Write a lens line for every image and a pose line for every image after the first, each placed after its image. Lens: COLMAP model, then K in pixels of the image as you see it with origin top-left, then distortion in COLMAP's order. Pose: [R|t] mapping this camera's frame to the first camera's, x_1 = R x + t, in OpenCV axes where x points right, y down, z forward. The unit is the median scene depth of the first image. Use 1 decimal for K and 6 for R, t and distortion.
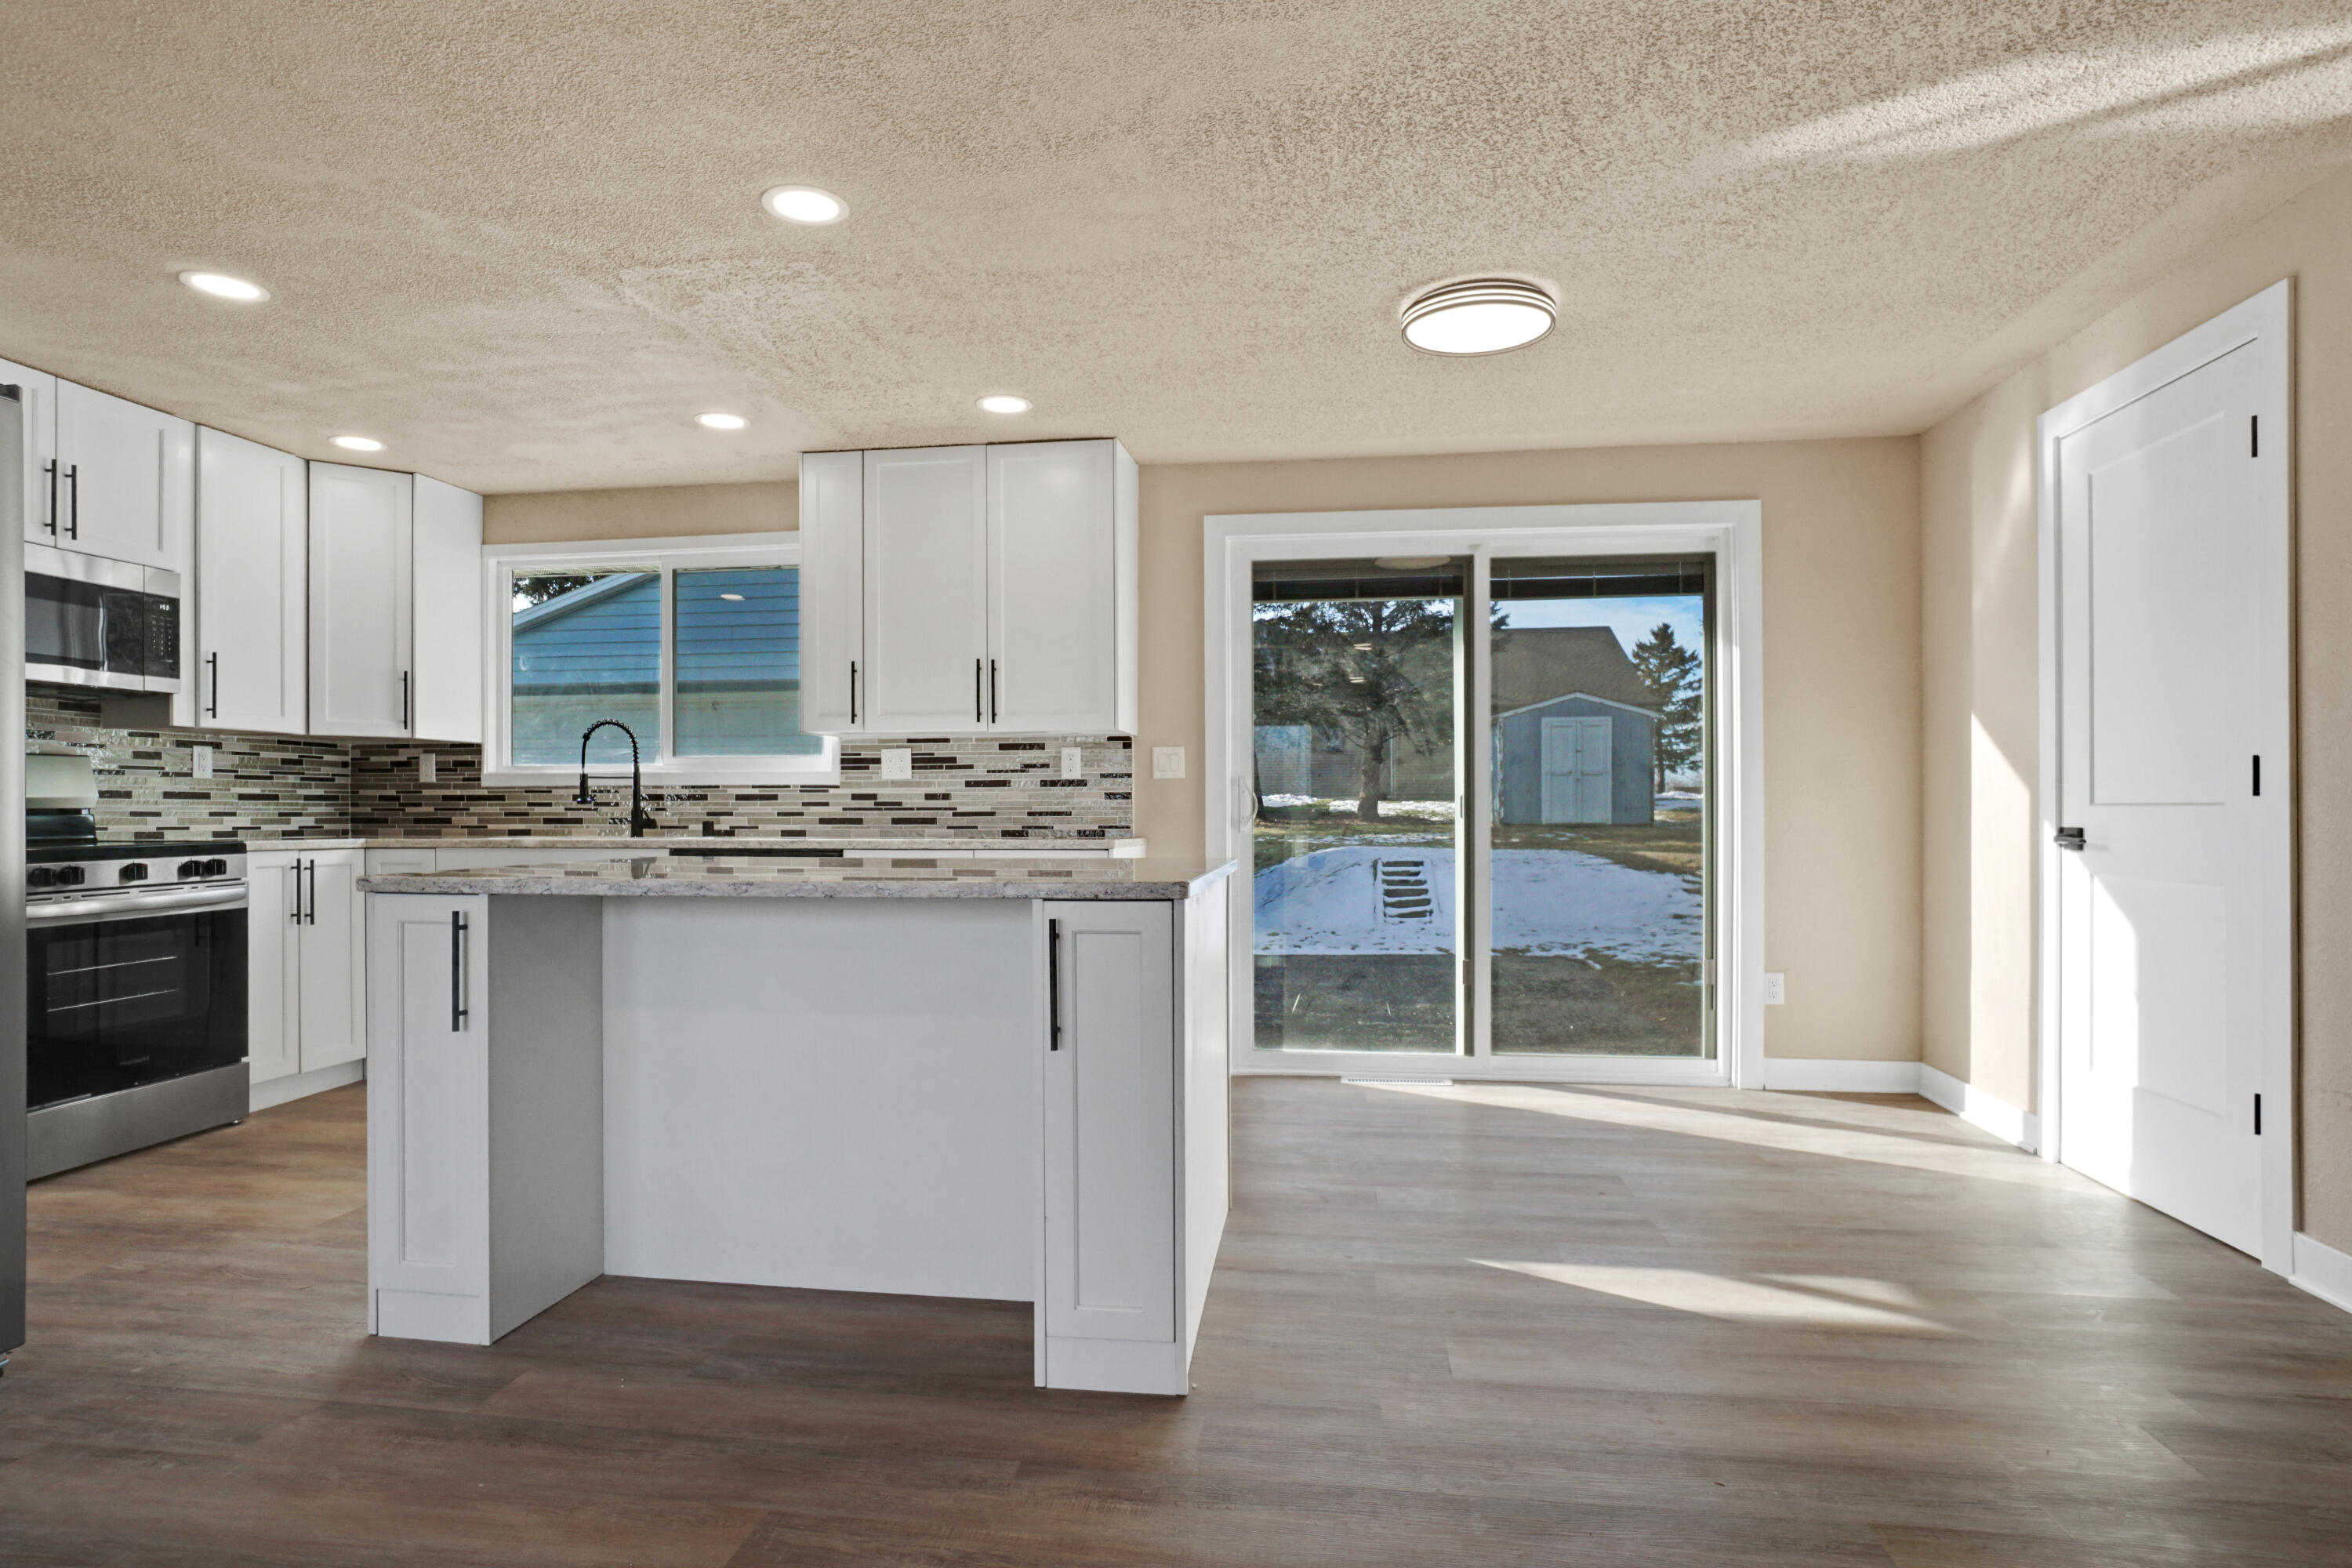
lens RADIAL K [[1233.8, 0, 1170.6], [0, 1233.8, 800.2], [0, 0, 1]] dist [0.001878, 0.002434]
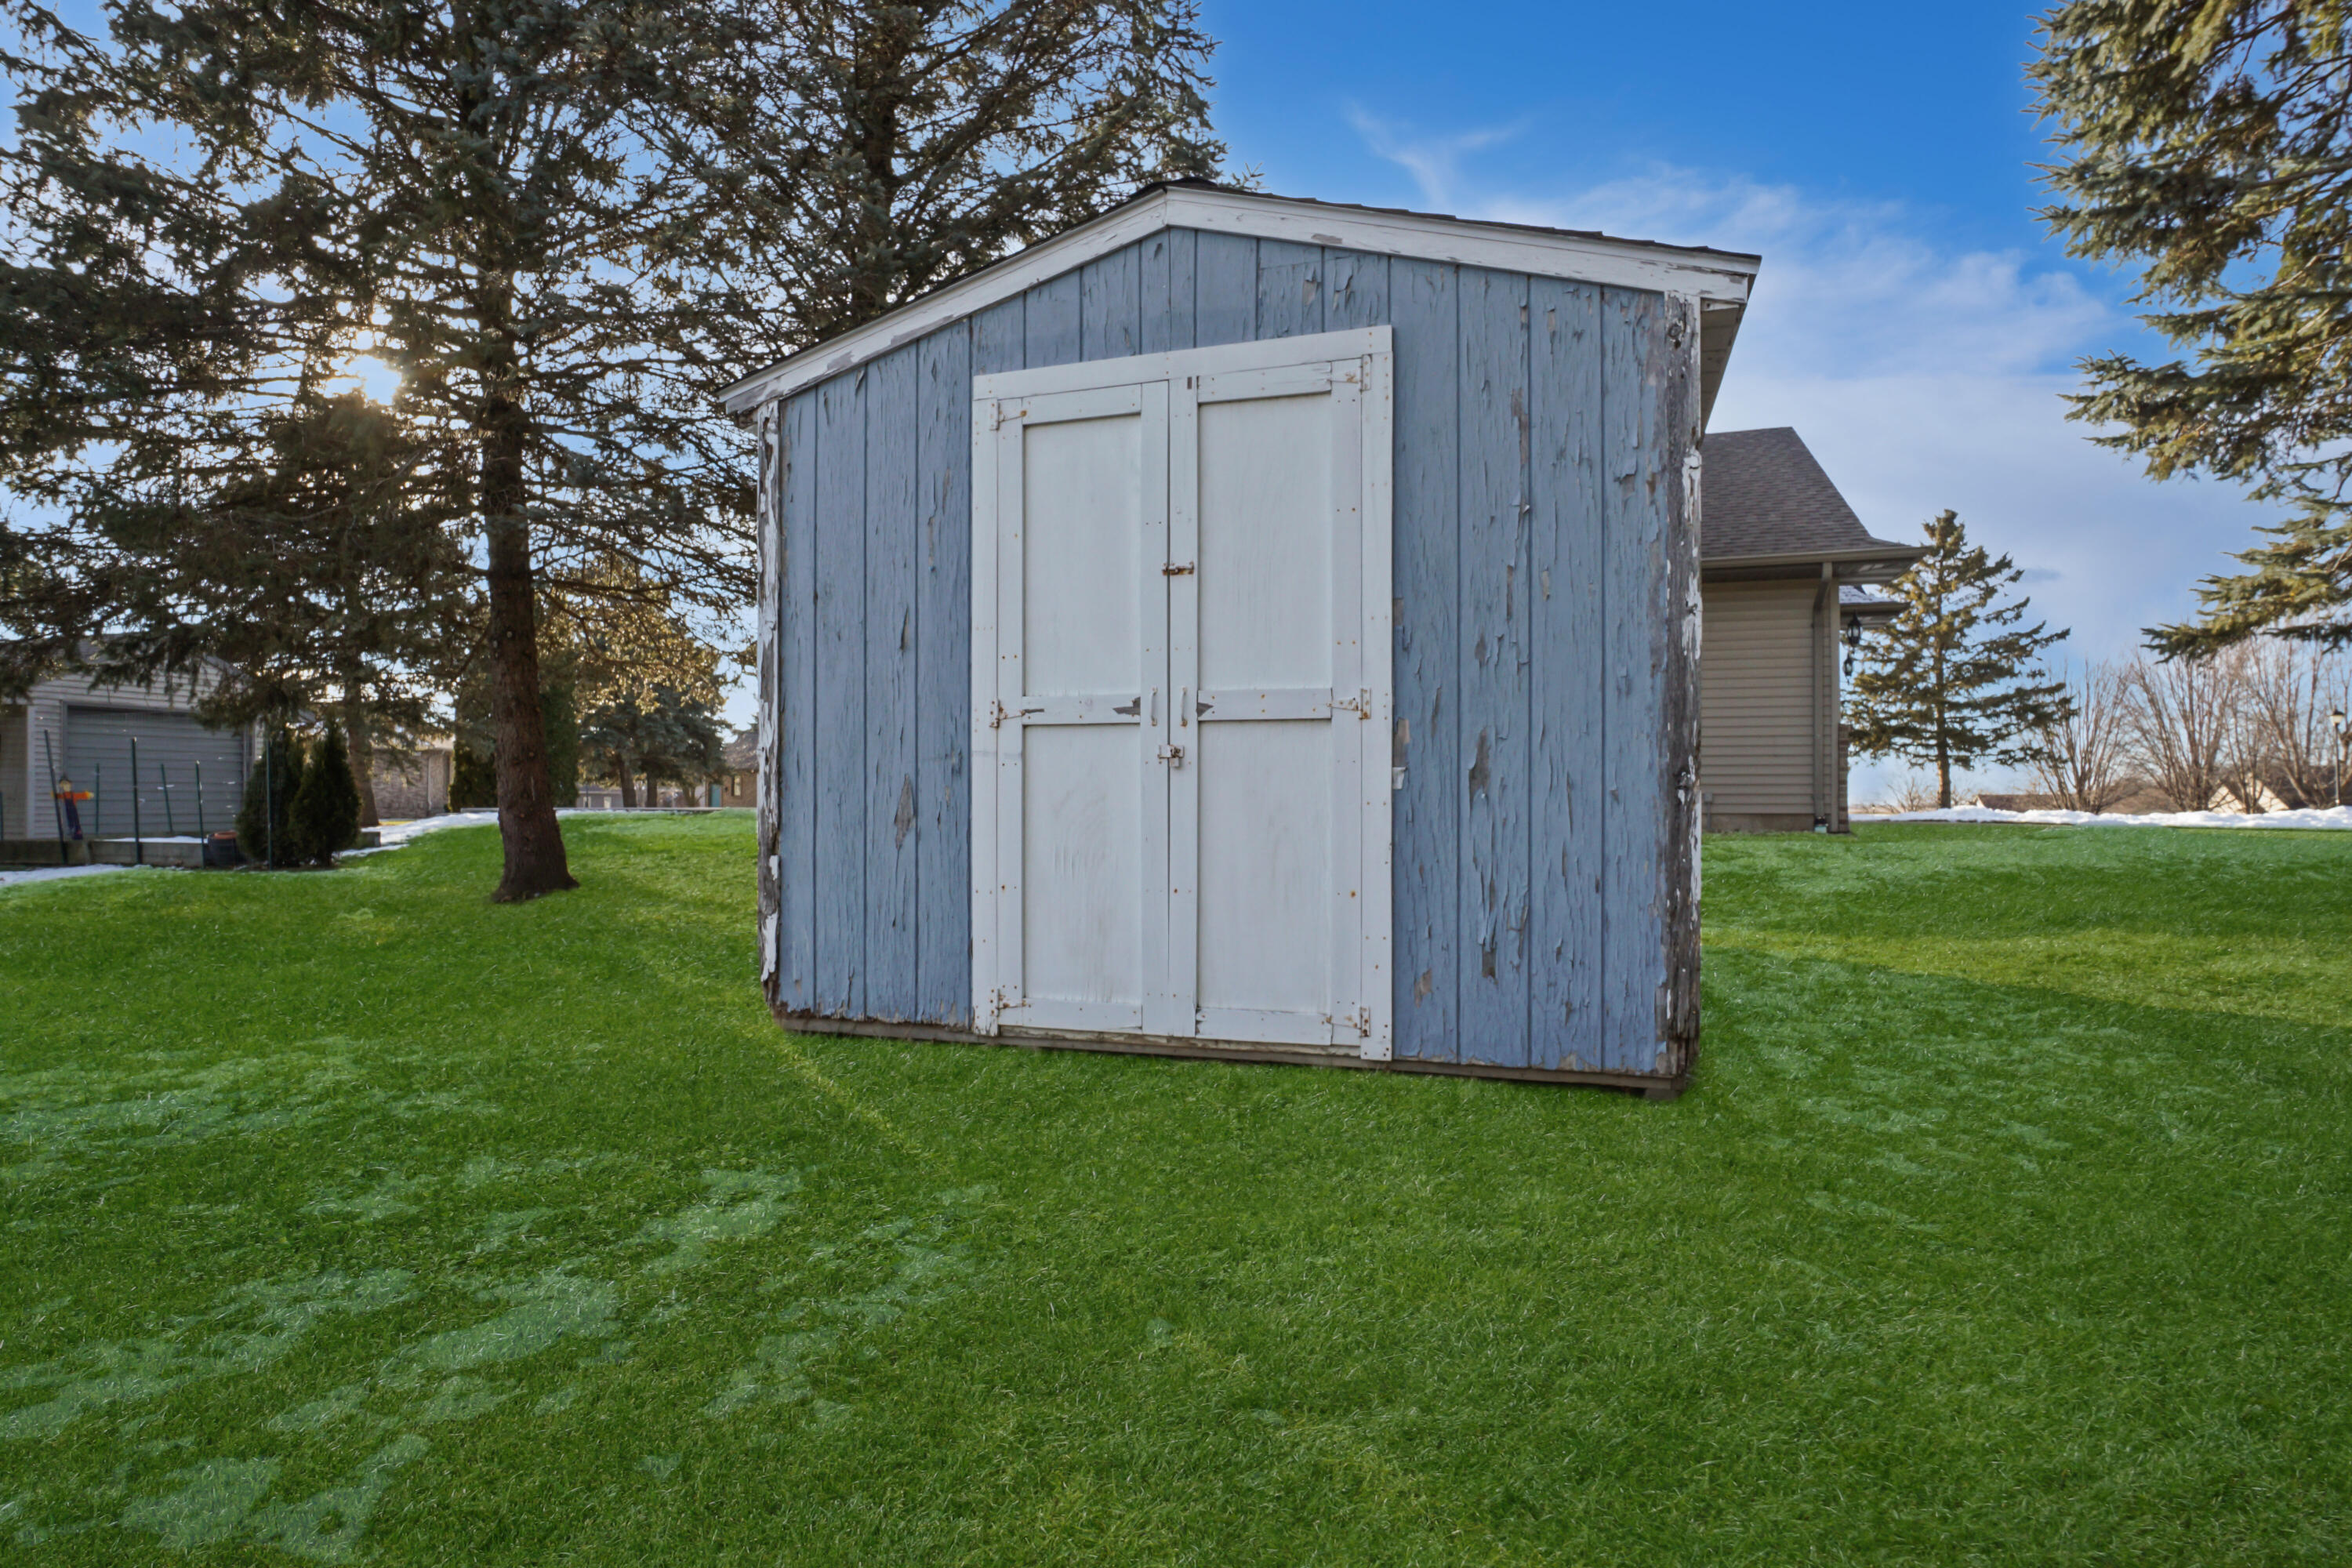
lens RADIAL K [[1233.8, 0, 1191.2], [0, 1233.8, 782.1], [0, 0, 1]] dist [0.001878, 0.002434]
pose [[0.983503, 0.003324, -0.180859, 0.360465], [-0.006508, 0.999834, -0.017011, -0.010701], [0.180773, 0.017908, 0.983362, 0.851724]]
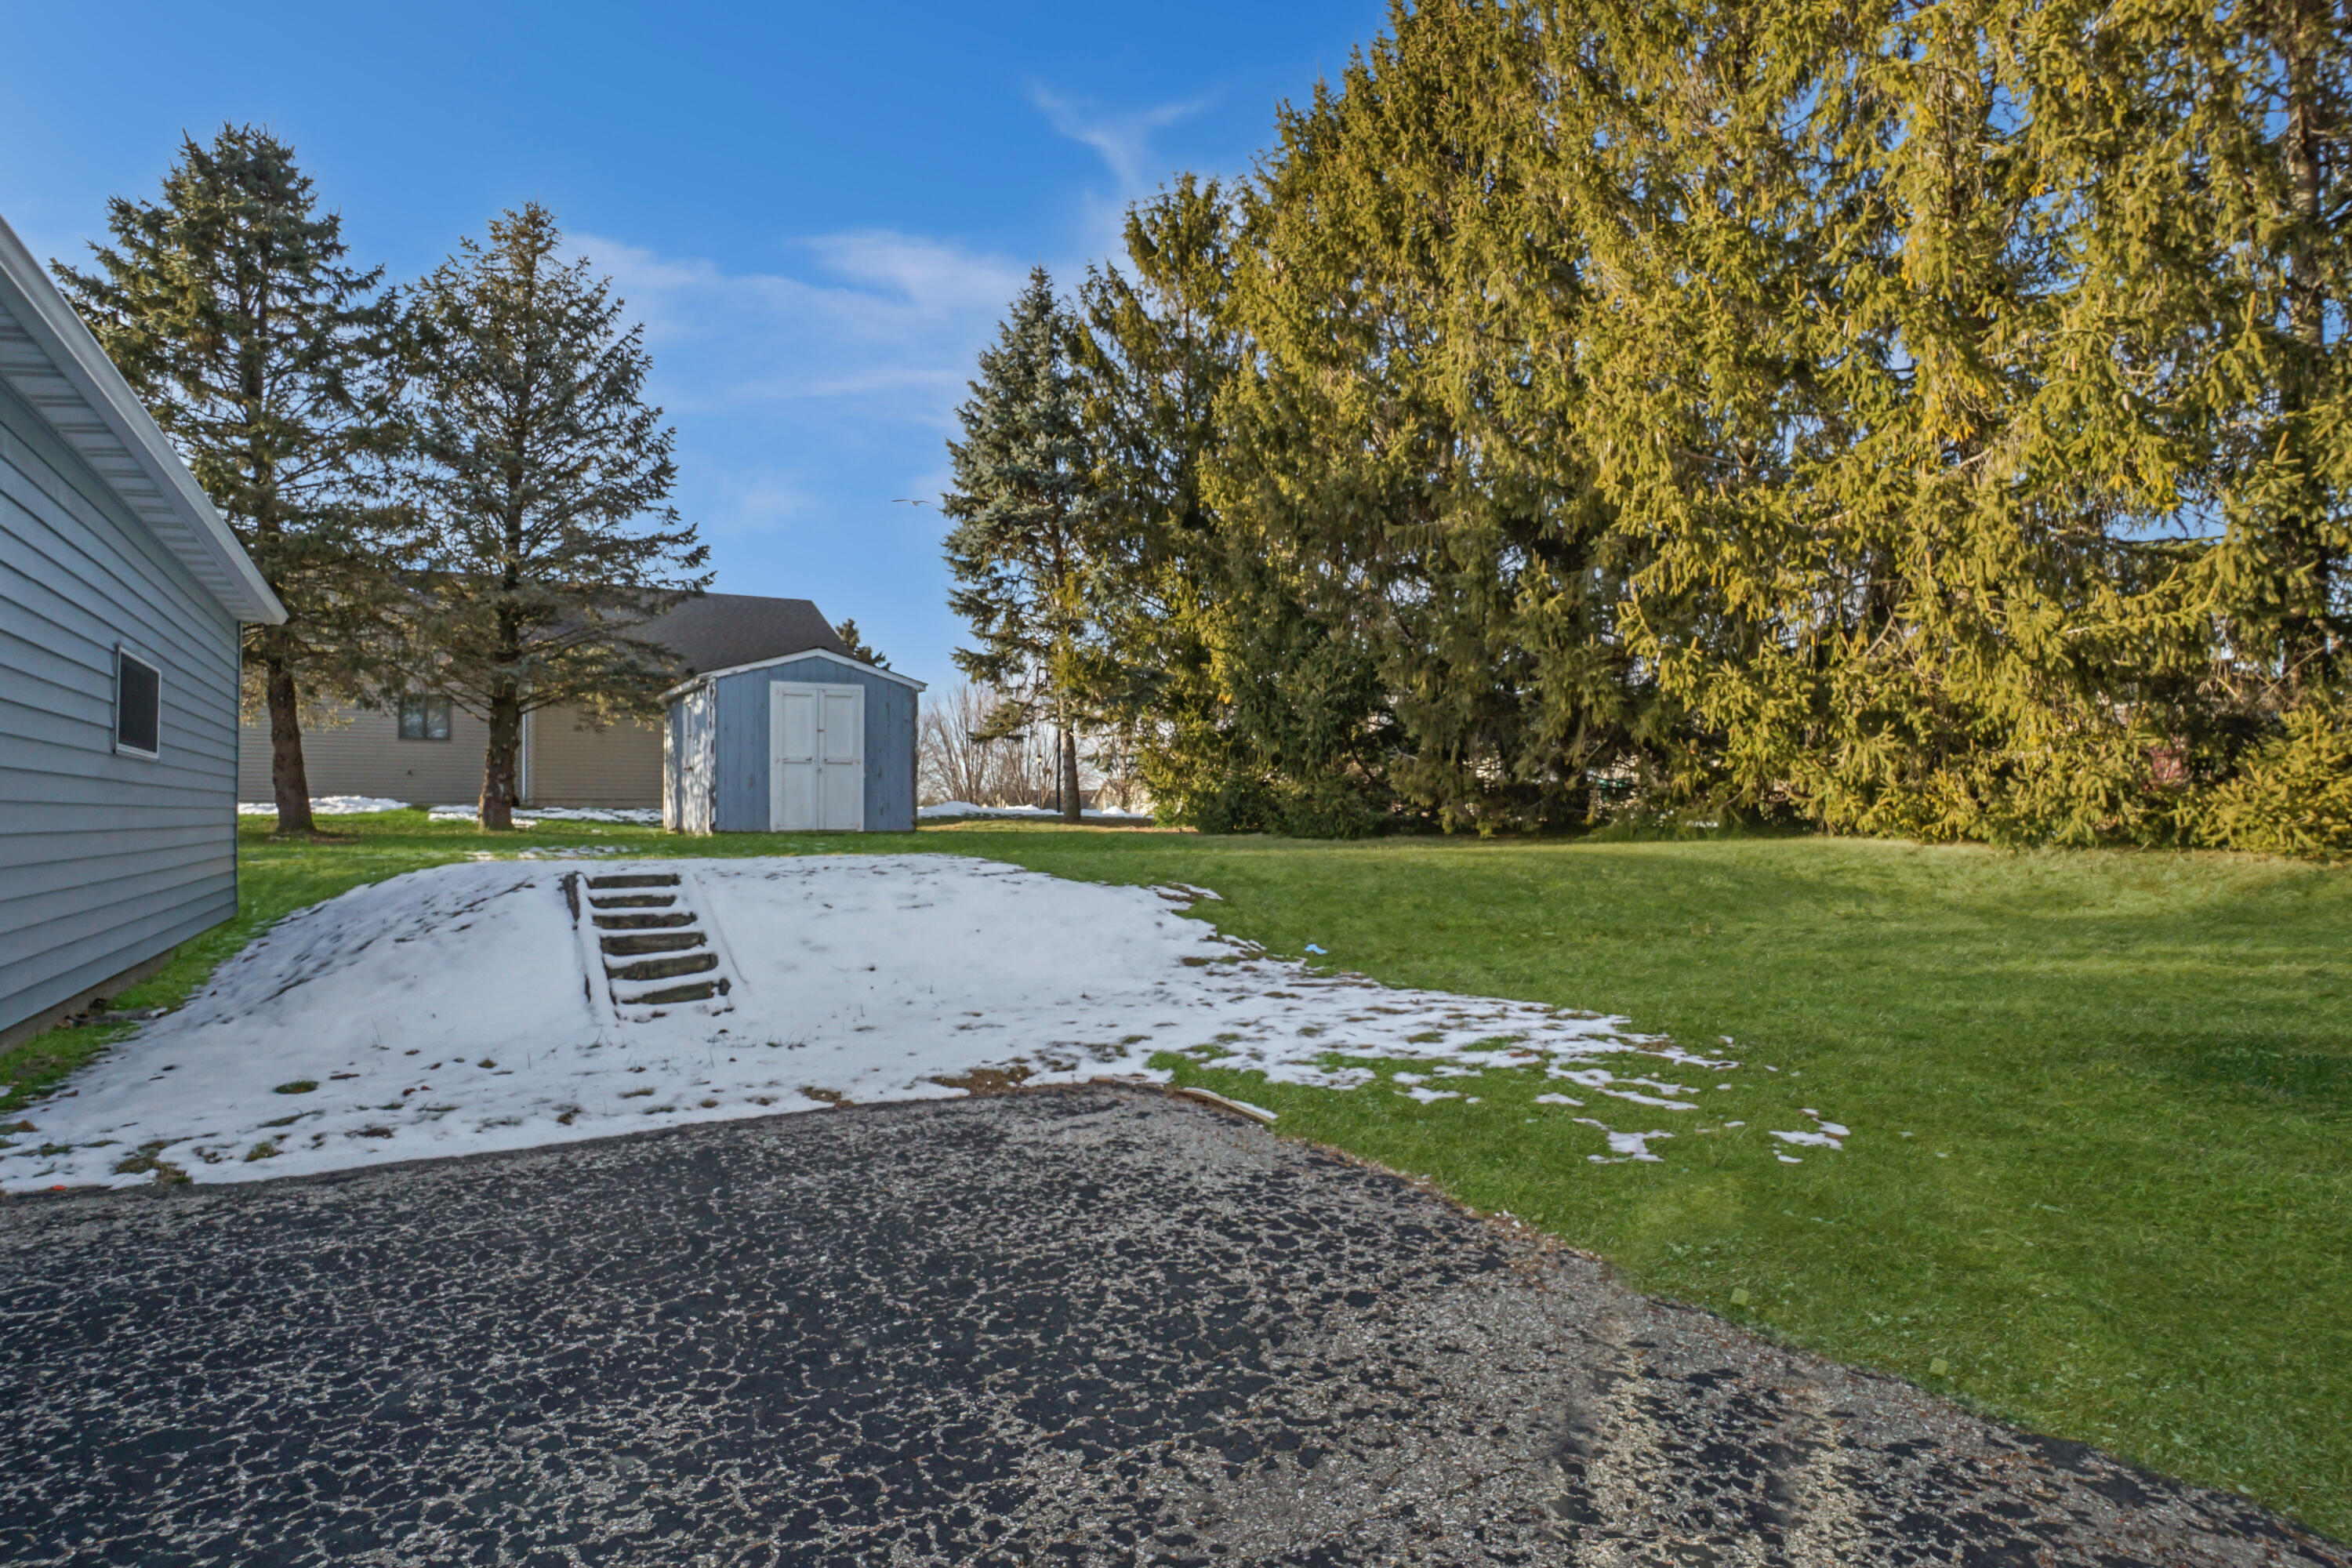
lens RADIAL K [[1309.5, 0, 1156.7], [0, 1309.5, 805.8], [0, 0, 1]] dist [-0.024368, -0.000128]
pose [[0.798812, 0.006461, 0.601547, 0.027363], [0.004416, 0.999852, -0.016603, 0.017857], [-0.601565, 0.015919, 0.798665, 0.271608]]
